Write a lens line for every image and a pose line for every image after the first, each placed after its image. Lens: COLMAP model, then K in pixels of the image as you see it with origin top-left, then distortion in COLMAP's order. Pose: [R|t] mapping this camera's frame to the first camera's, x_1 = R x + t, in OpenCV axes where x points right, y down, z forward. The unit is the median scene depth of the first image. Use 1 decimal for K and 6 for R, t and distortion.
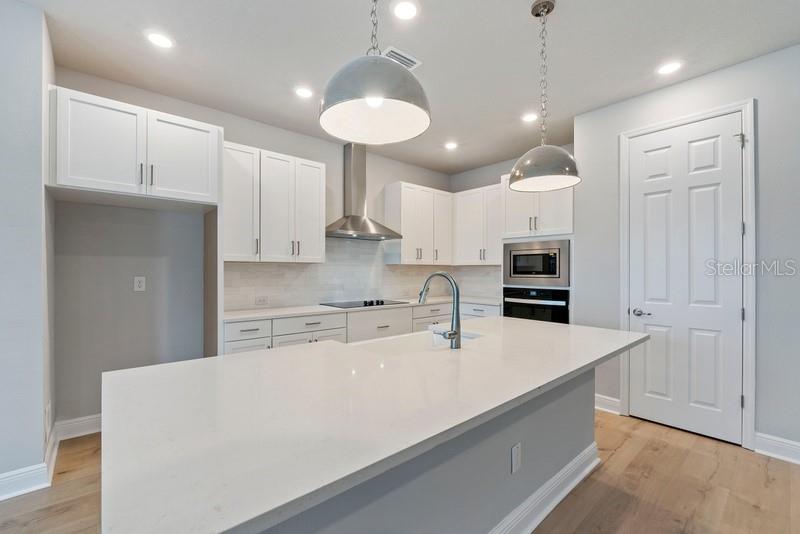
lens RADIAL K [[345.0, 0, 394.8], [0, 345.0, 270.4], [0, 0, 1]] dist [0.001262, -0.000232]
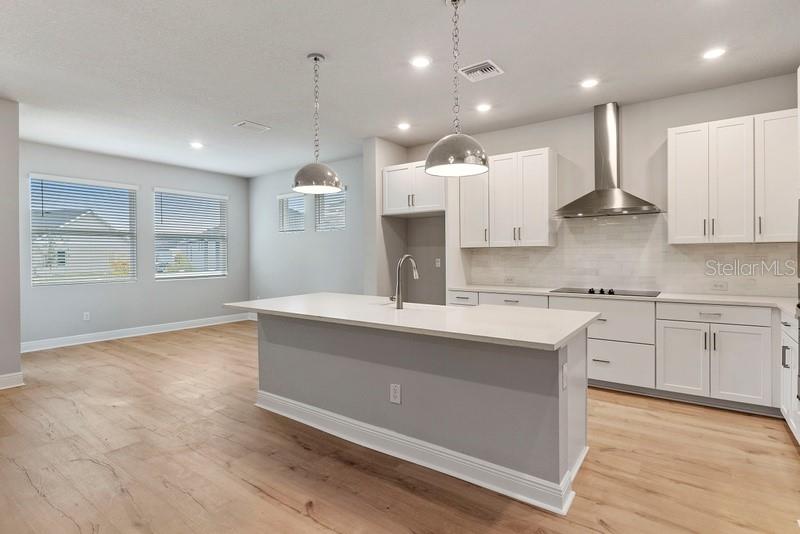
lens RADIAL K [[437.2, 0, 405.8], [0, 437.2, 260.2], [0, 0, 1]] dist [0.001980, 0.000421]
pose [[0.198600, 0.005390, -0.980066, 0.957579], [0.004214, 0.999971, 0.006353, 0.009782], [0.980071, -0.005392, 0.198572, 0.339448]]
